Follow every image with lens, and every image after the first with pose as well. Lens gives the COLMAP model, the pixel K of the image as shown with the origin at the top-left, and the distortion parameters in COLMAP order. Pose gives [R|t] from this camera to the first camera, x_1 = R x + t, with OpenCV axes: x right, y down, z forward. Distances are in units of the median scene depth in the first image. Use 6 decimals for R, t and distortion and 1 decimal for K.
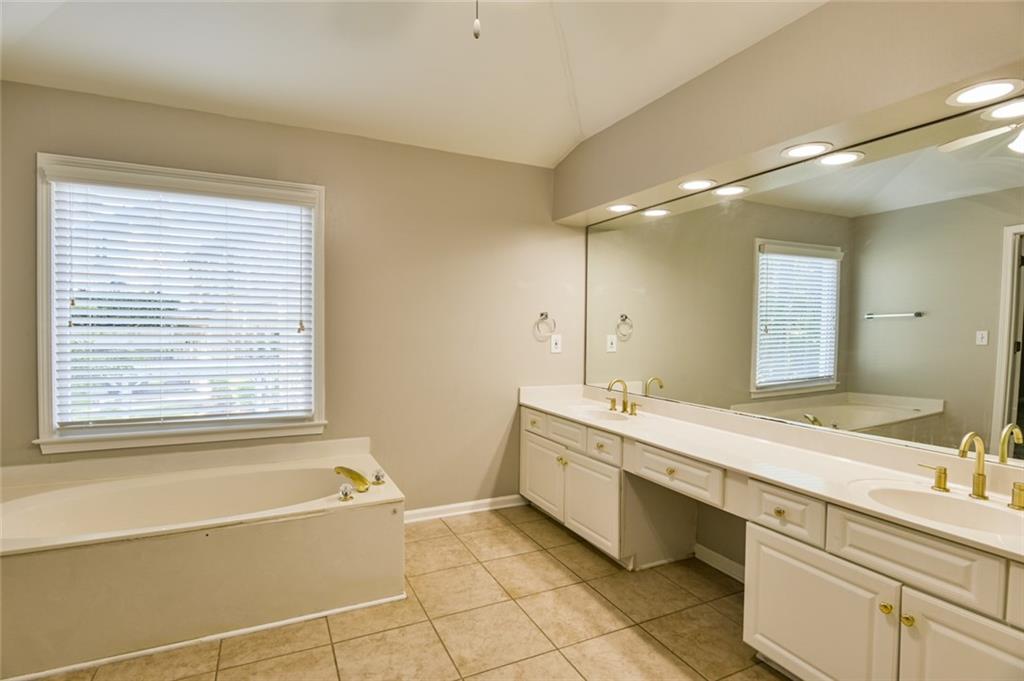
lens RADIAL K [[502.3, 0, 512.0], [0, 502.3, 340.5], [0, 0, 1]] dist [-0.018891, -0.000640]
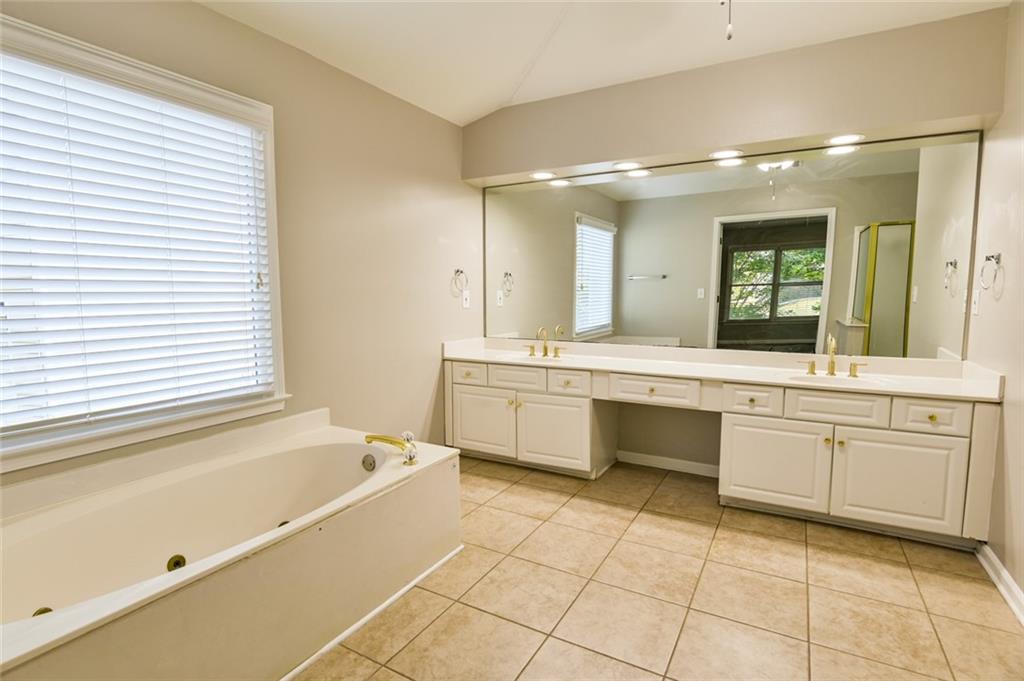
lens RADIAL K [[502.3, 0, 512.0], [0, 502.3, 340.5], [0, 0, 1]] dist [-0.018891, -0.000640]
pose [[0.823515, -0.065655, 0.563482, -0.547767], [0.025621, 0.996571, 0.078672, 0.015053], [-0.566715, -0.050350, 0.822374, 0.104529]]
